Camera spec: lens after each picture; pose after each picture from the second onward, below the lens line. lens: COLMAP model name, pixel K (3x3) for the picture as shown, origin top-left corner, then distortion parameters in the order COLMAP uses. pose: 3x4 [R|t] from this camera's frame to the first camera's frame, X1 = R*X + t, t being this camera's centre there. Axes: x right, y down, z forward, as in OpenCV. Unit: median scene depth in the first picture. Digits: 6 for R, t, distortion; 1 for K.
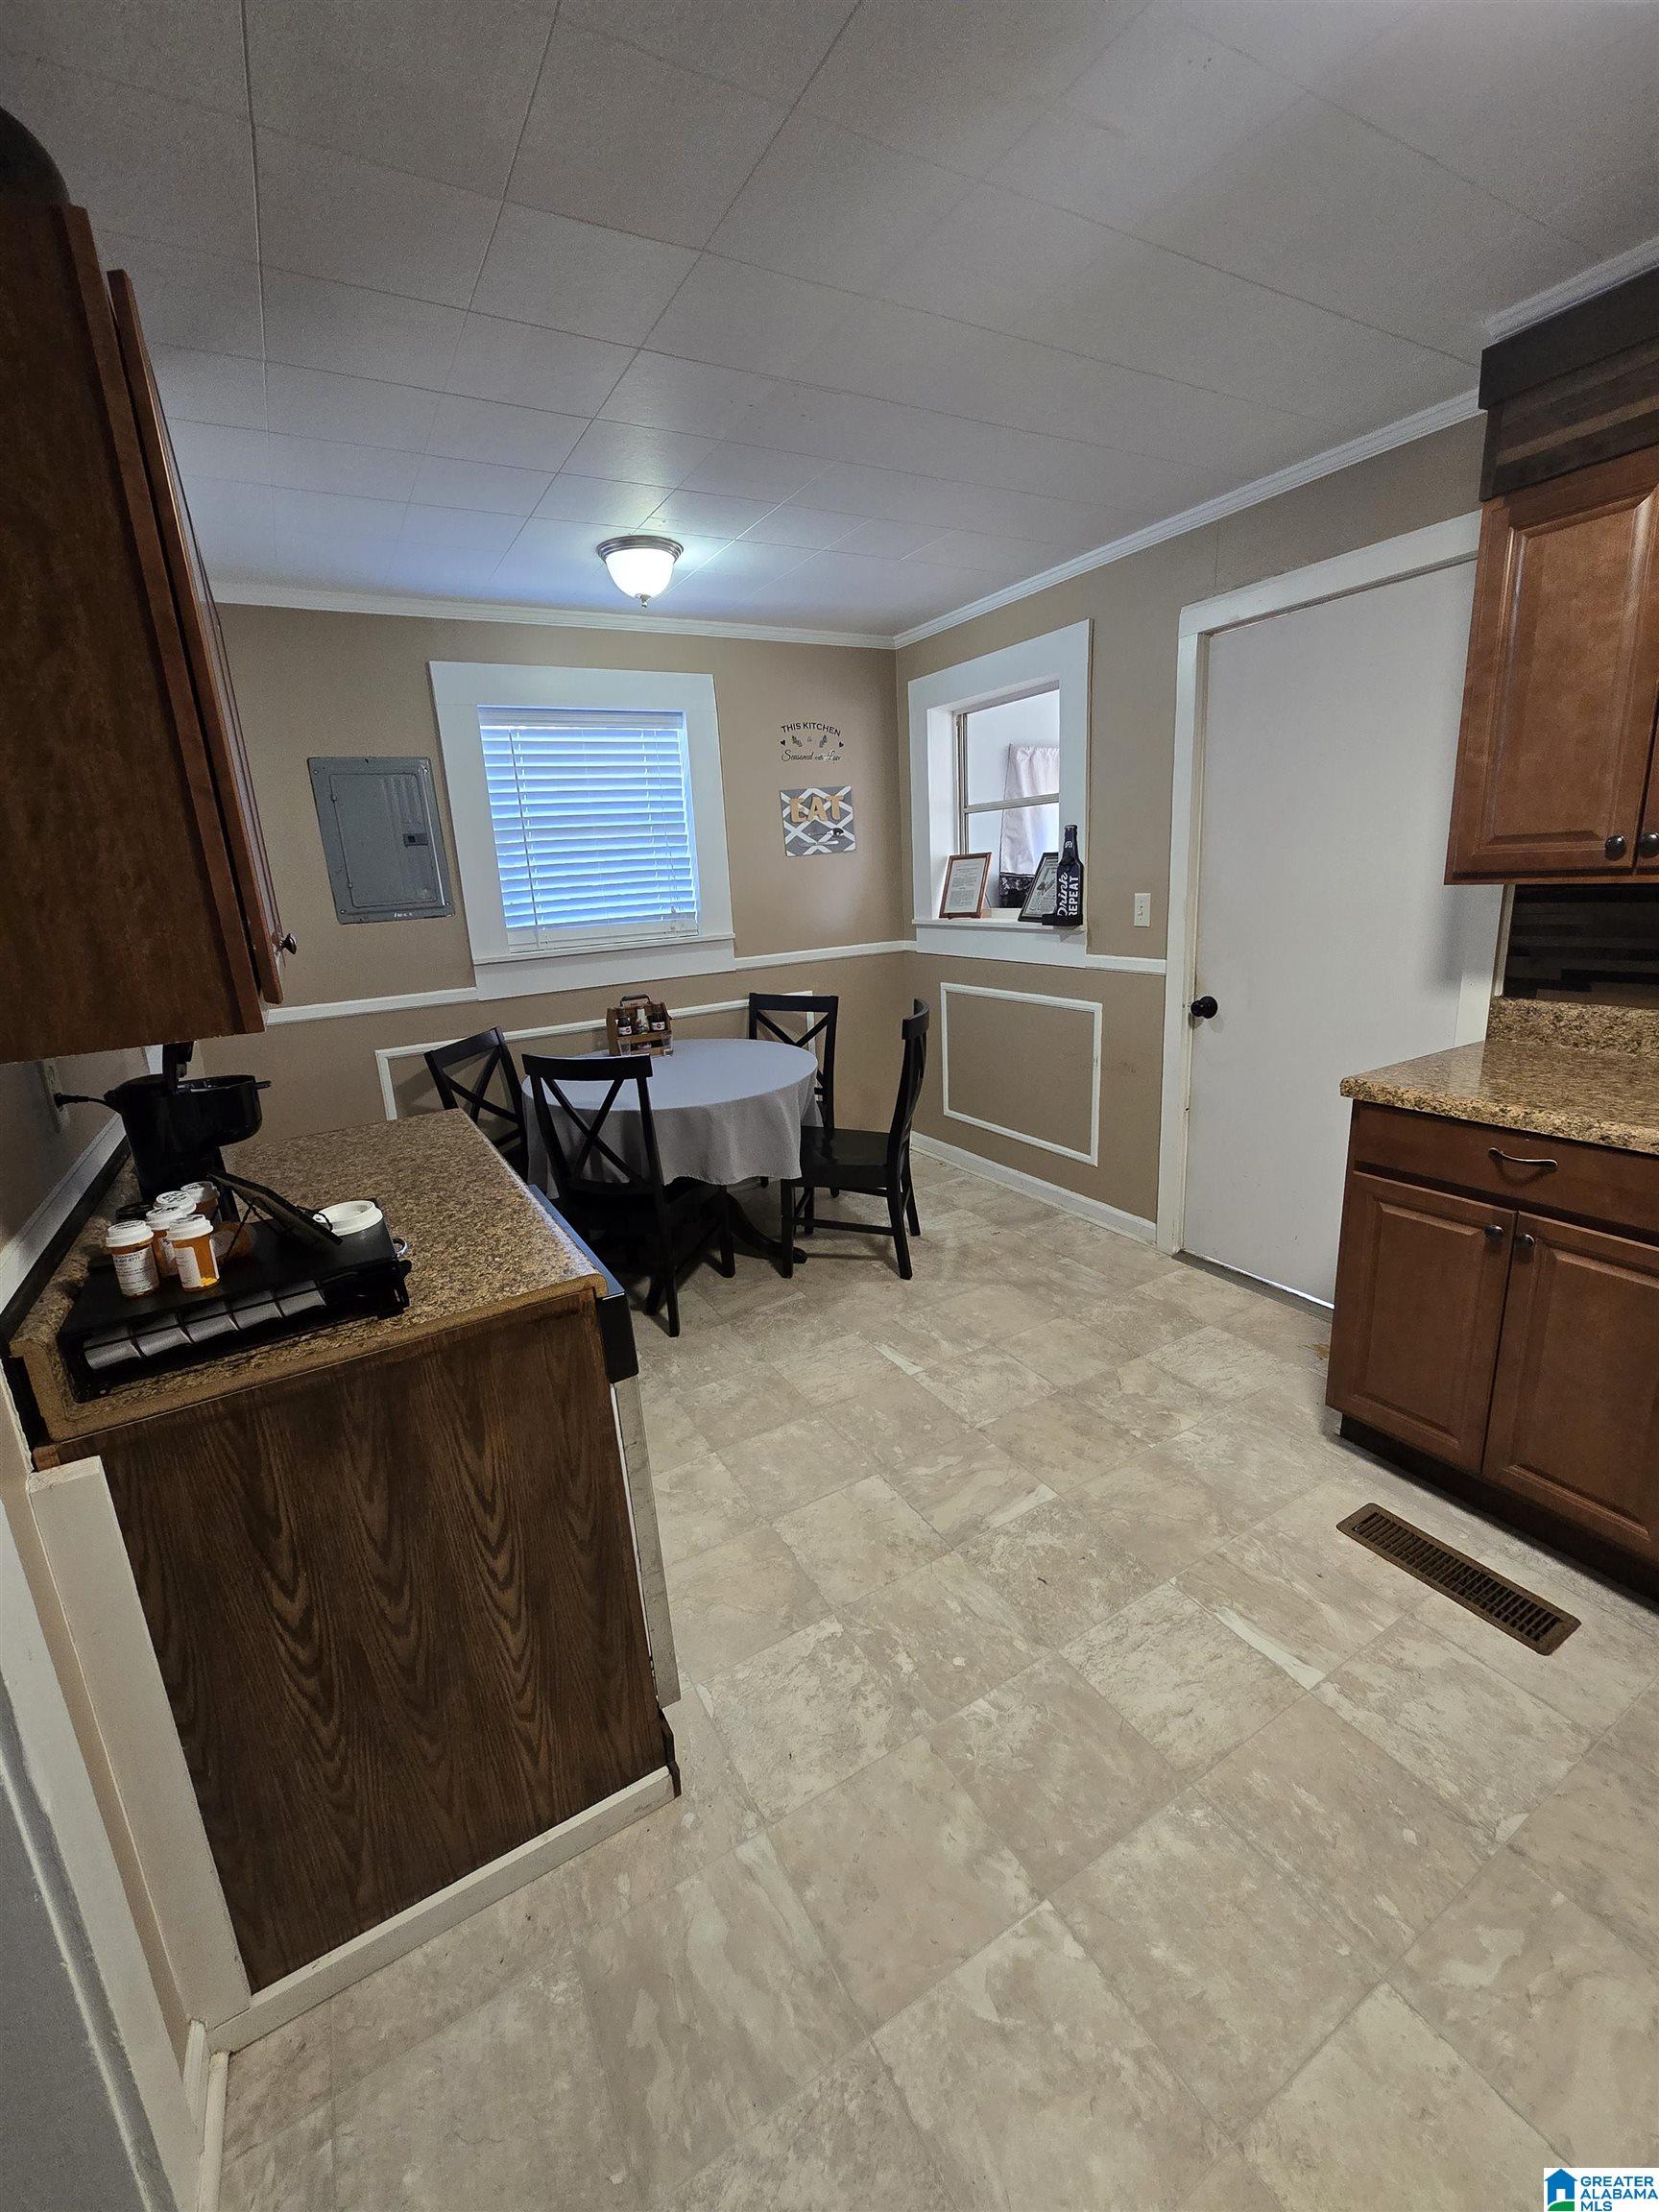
lens RADIAL K [[891.8, 0, 821.2], [0, 891.8, 1092.6], [0, 0, 1]] dist [0.000565, 0.000005]
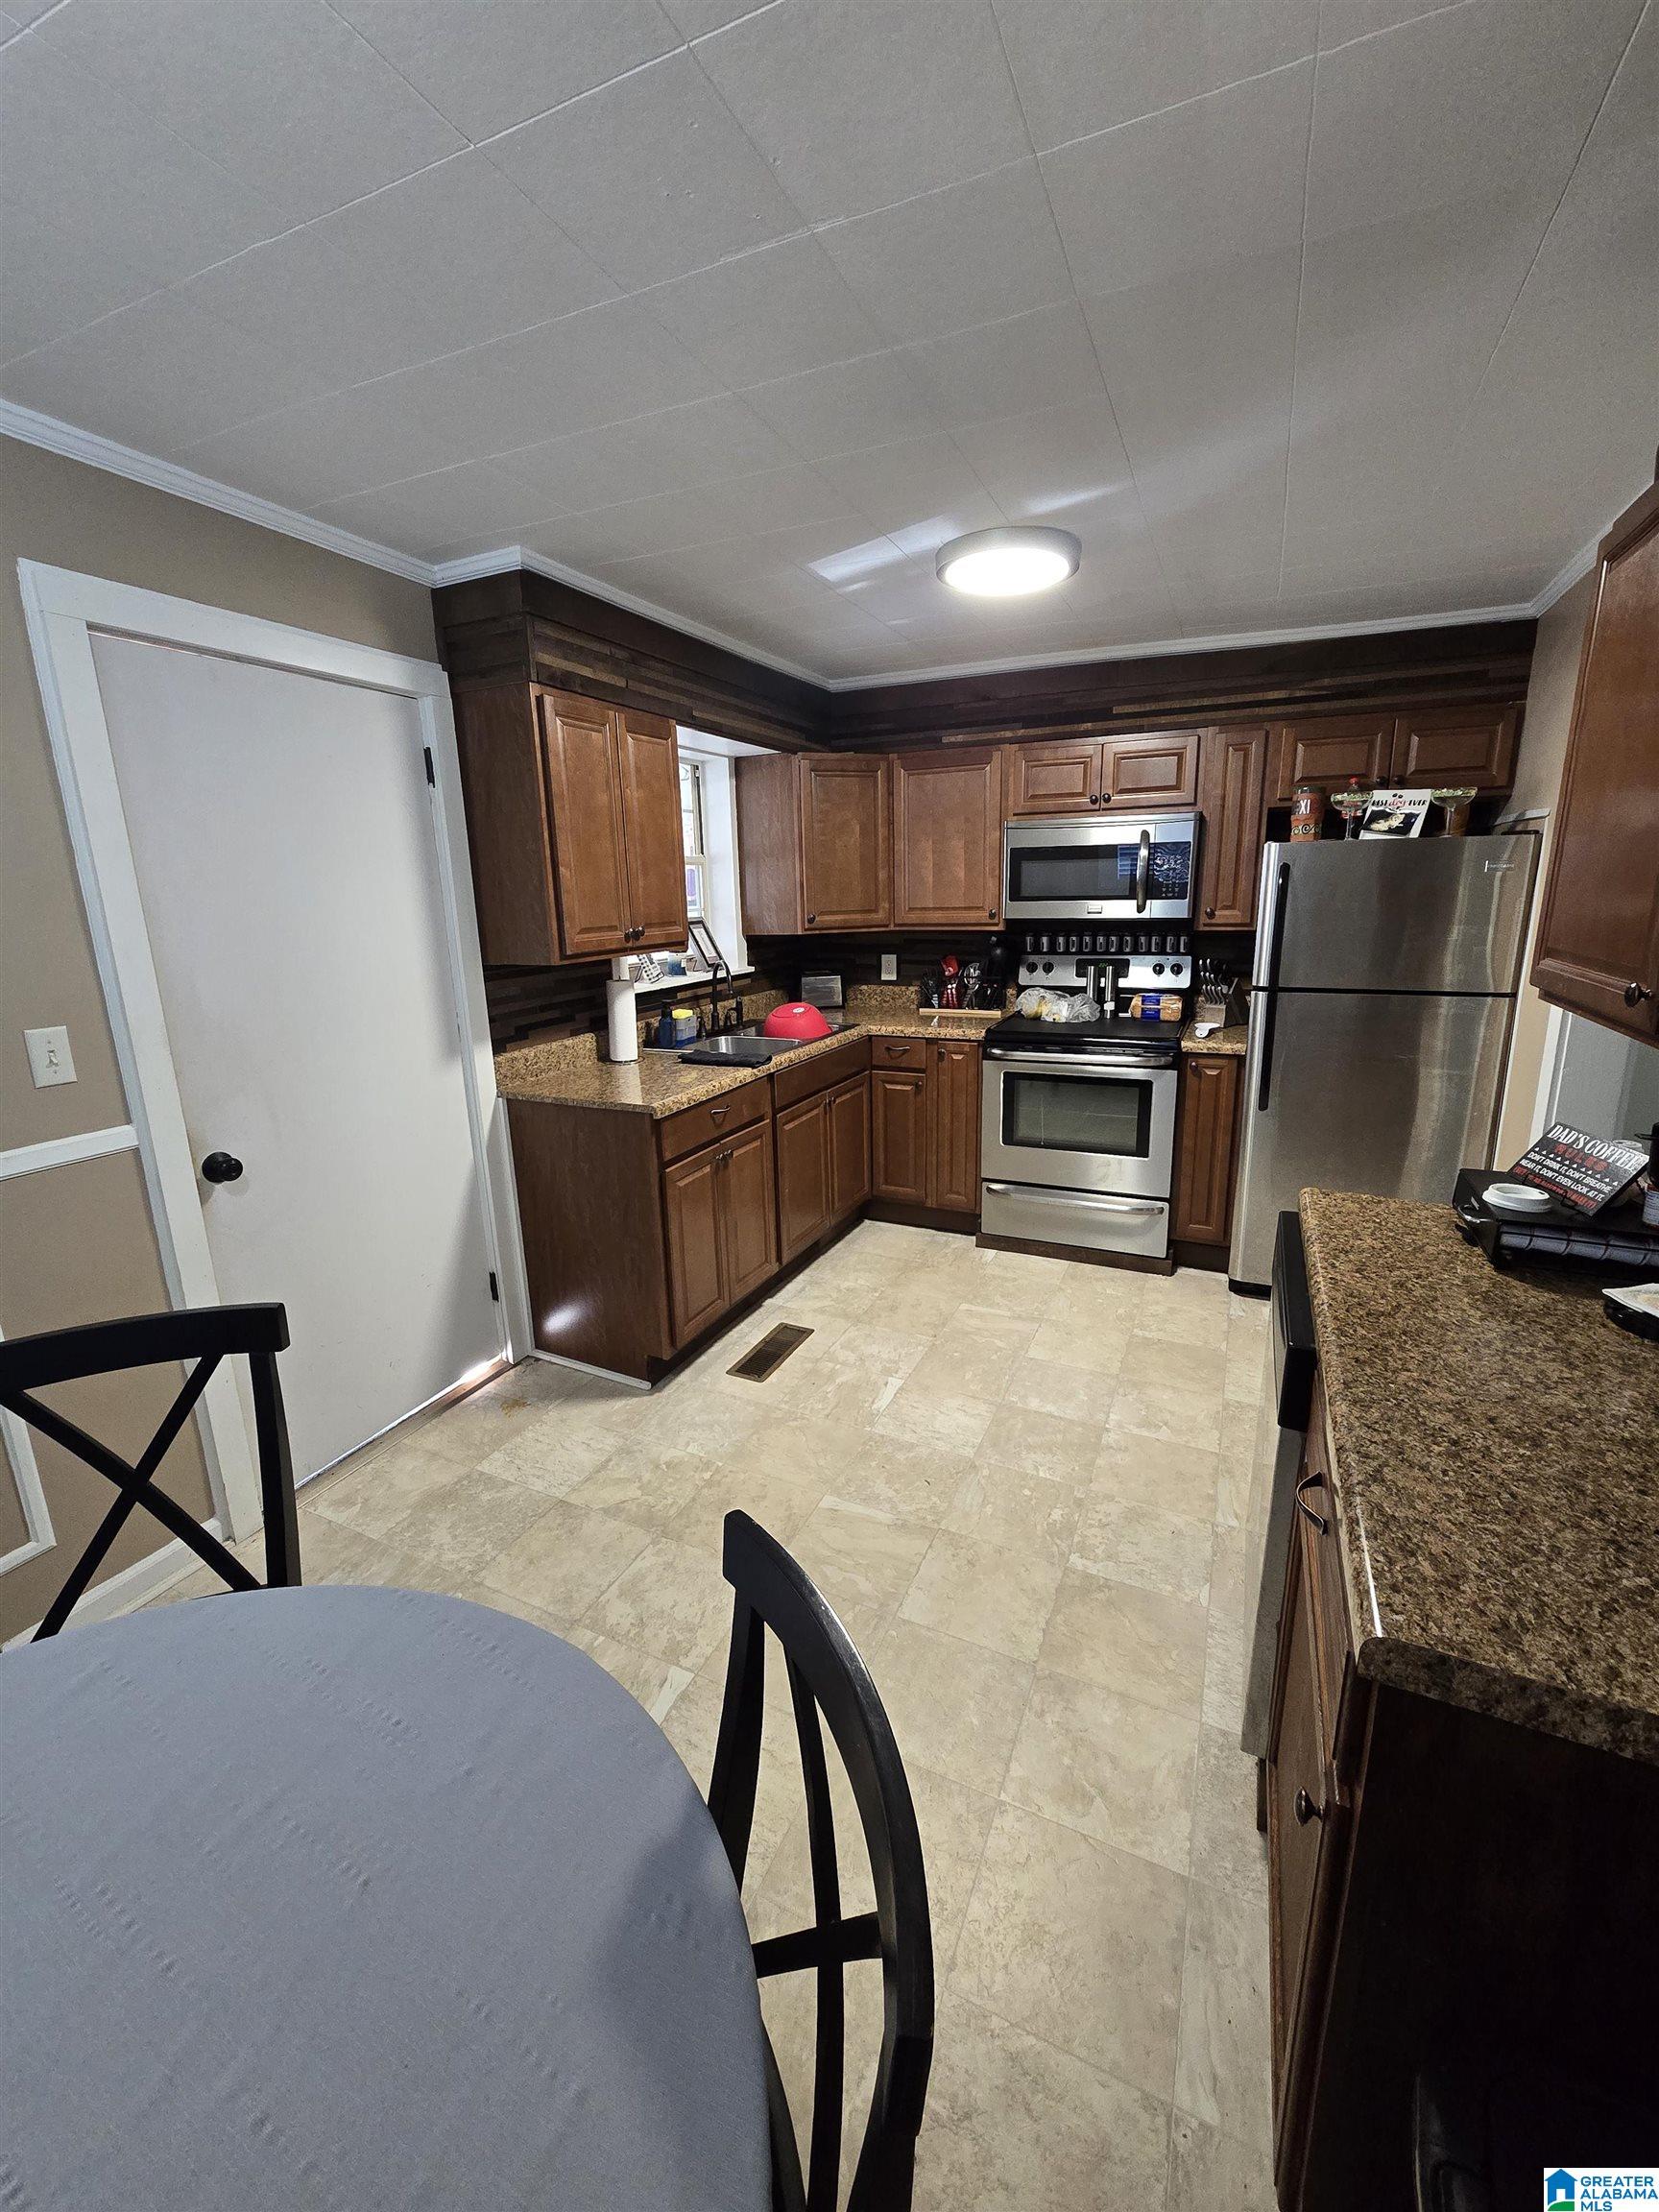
lens RADIAL K [[891.8, 0, 821.2], [0, 891.8, 1092.6], [0, 0, 1]] dist [0.000565, 0.000005]
pose [[-0.564690, -0.114407, 0.817335, -0.679723], [0.255191, 0.917607, 0.304753, -0.406886], [-0.784858, 0.380667, -0.488968, 1.586090]]
